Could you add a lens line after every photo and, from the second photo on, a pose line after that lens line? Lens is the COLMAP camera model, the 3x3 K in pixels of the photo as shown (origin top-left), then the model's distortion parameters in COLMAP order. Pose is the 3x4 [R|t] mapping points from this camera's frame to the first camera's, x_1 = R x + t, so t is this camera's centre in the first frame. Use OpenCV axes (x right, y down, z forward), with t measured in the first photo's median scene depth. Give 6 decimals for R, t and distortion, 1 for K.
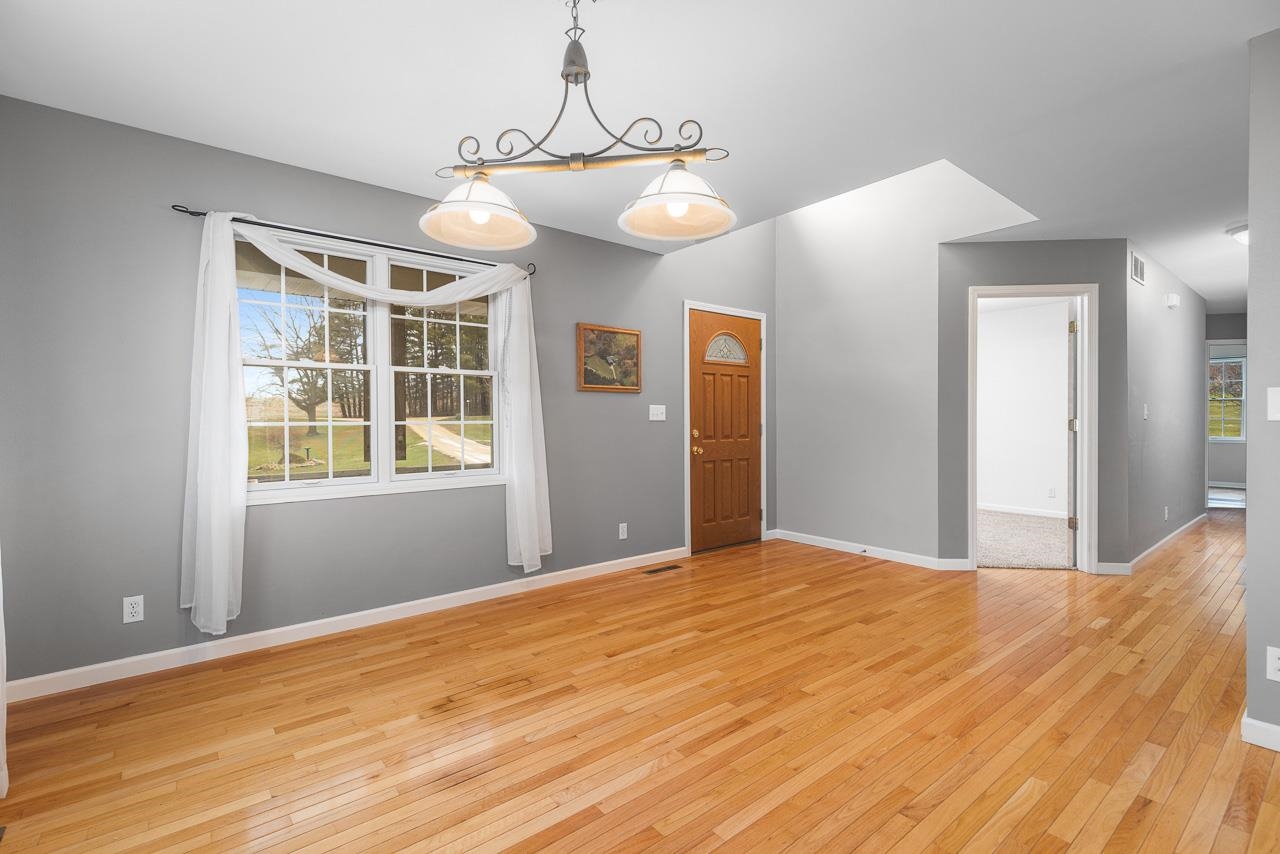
lens RADIAL K [[575.5, 0, 638.2], [0, 575.5, 424.2], [0, 0, 1]] dist [0.005886, -0.001336]
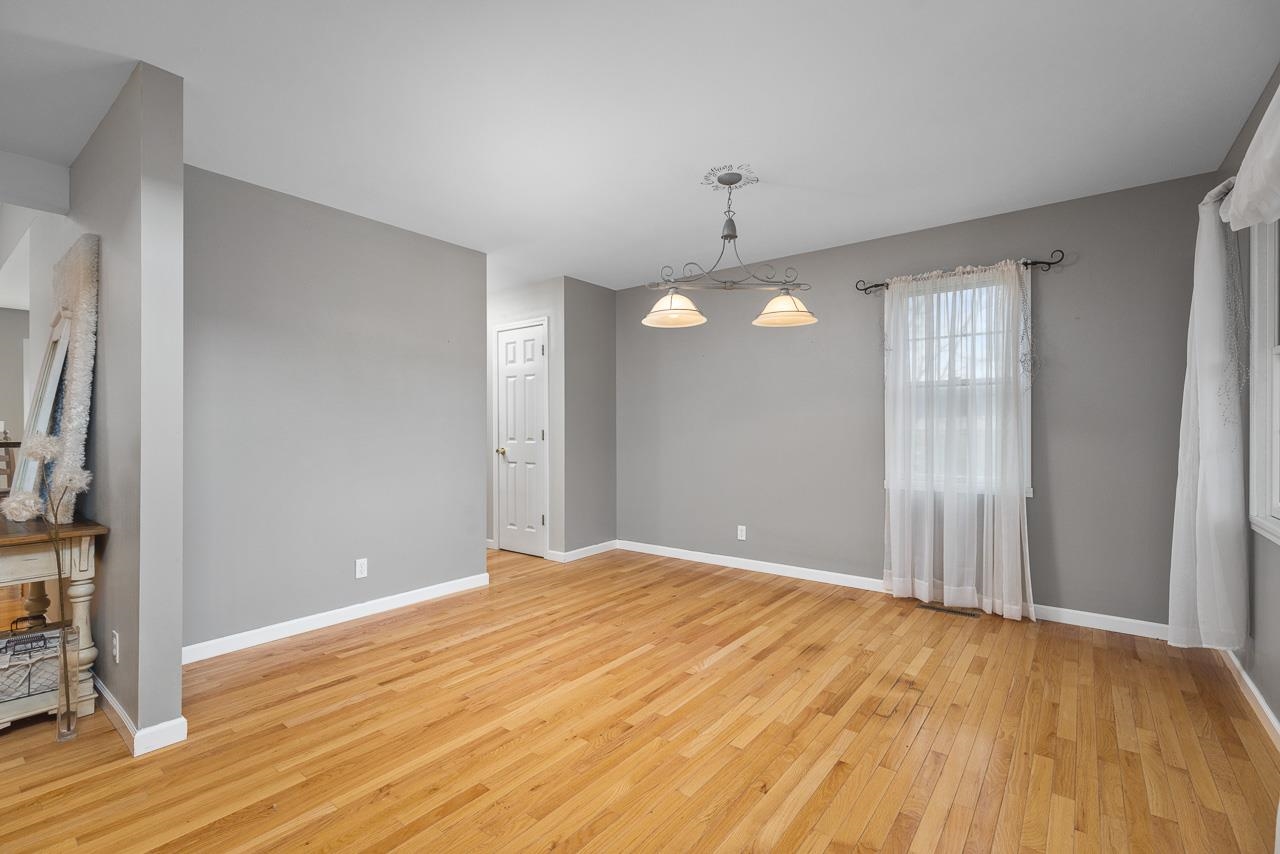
lens RADIAL K [[575.5, 0, 640.9], [0, 575.5, 427.9], [0, 0, 1]] dist [0.005886, -0.001336]
pose [[-0.972114, 0.006647, -0.234415, 0.424568], [0.005595, 0.999971, 0.005153, -0.017257], [0.234442, 0.003698, -0.972123, 1.950799]]
